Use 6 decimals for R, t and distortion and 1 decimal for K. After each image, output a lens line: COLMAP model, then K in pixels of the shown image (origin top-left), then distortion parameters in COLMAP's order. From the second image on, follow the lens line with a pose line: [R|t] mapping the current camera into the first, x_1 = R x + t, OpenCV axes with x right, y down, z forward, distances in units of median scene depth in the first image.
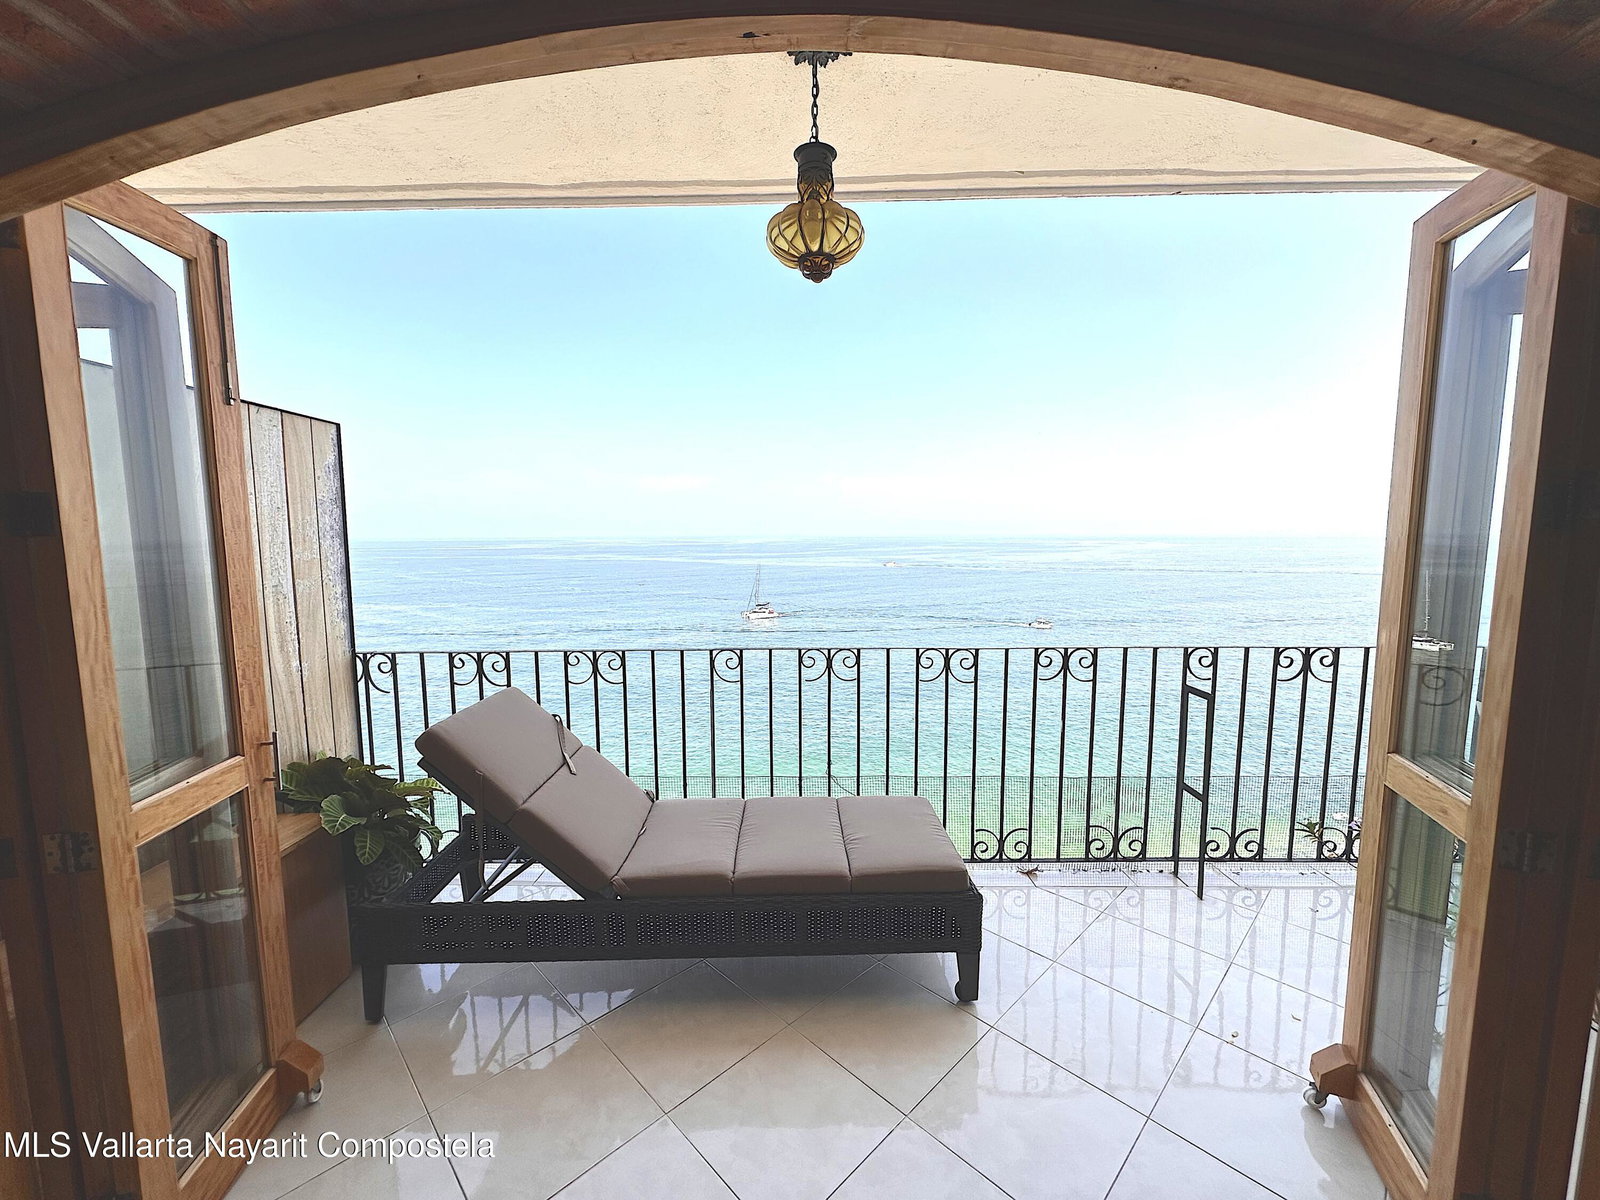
lens RADIAL K [[640.2, 0, 794.1], [0, 640.2, 596.4], [0, 0, 1]] dist [-0.000952, -0.000216]
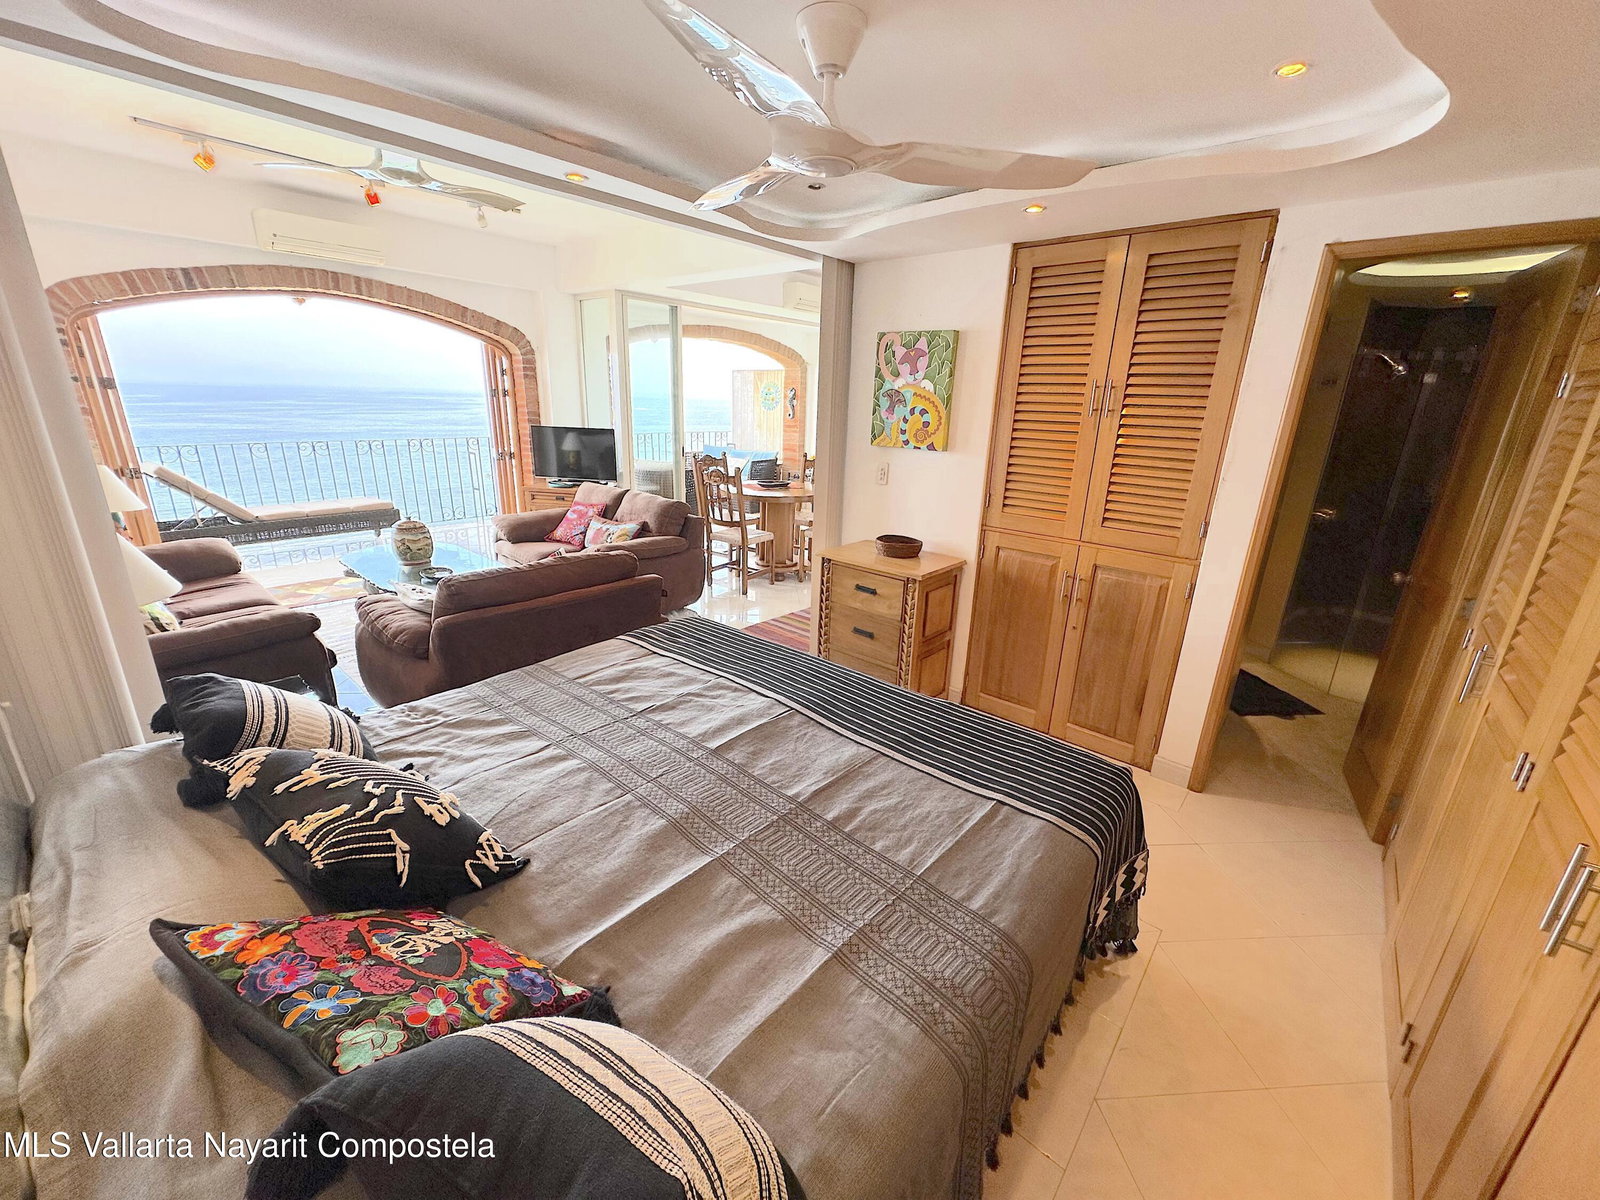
lens RADIAL K [[640.2, 0, 794.3], [0, 640.2, 602.6], [0, 0, 1]] dist [-0.000952, -0.000216]
pose [[0.653534, -0.207934, 0.727775, -0.622348], [0.042804, 0.970139, 0.238743, 0.168923], [-0.755686, -0.124875, 0.642919, -1.931157]]
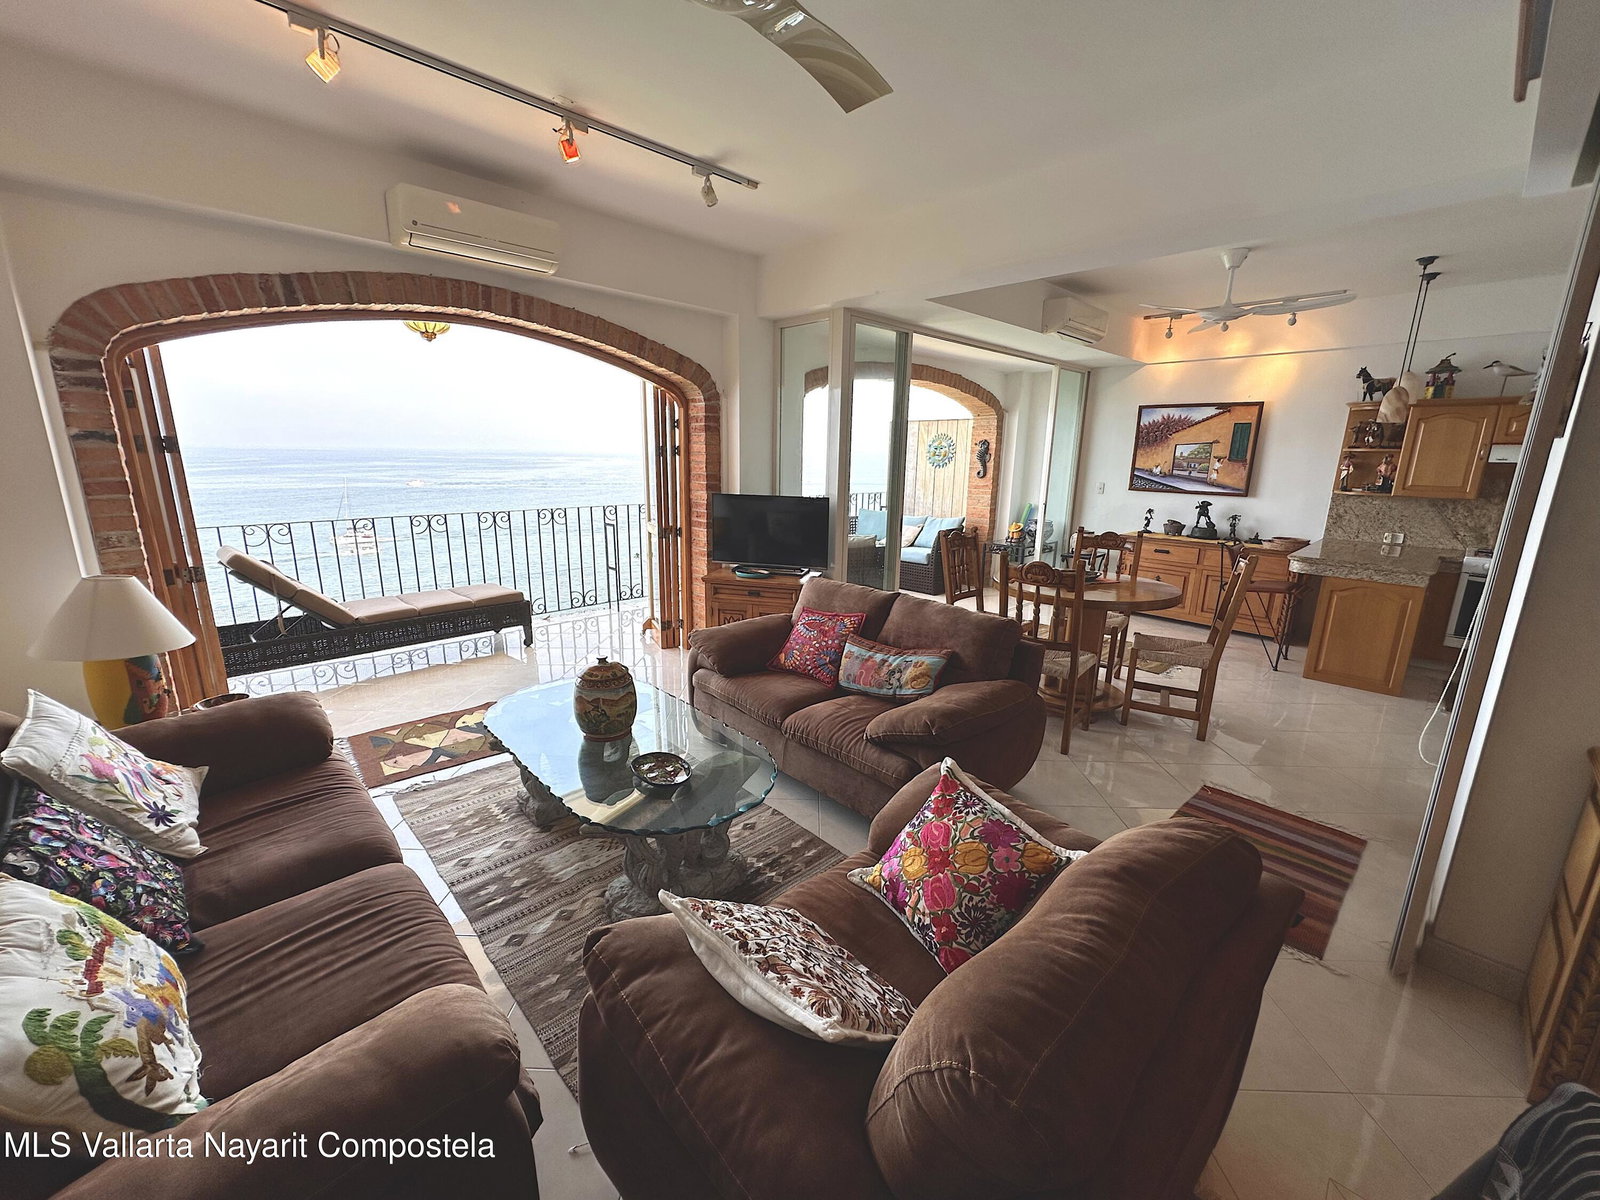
lens RADIAL K [[640.2, 0, 792.0], [0, 640.2, 601.4], [0, 0, 1]] dist [-0.000952, -0.000216]
pose [[0.717536, -0.143437, 0.681592, -0.486207], [0.049953, 0.986644, 0.155046, 0.093145], [-0.694728, -0.077204, 0.715118, -1.076579]]
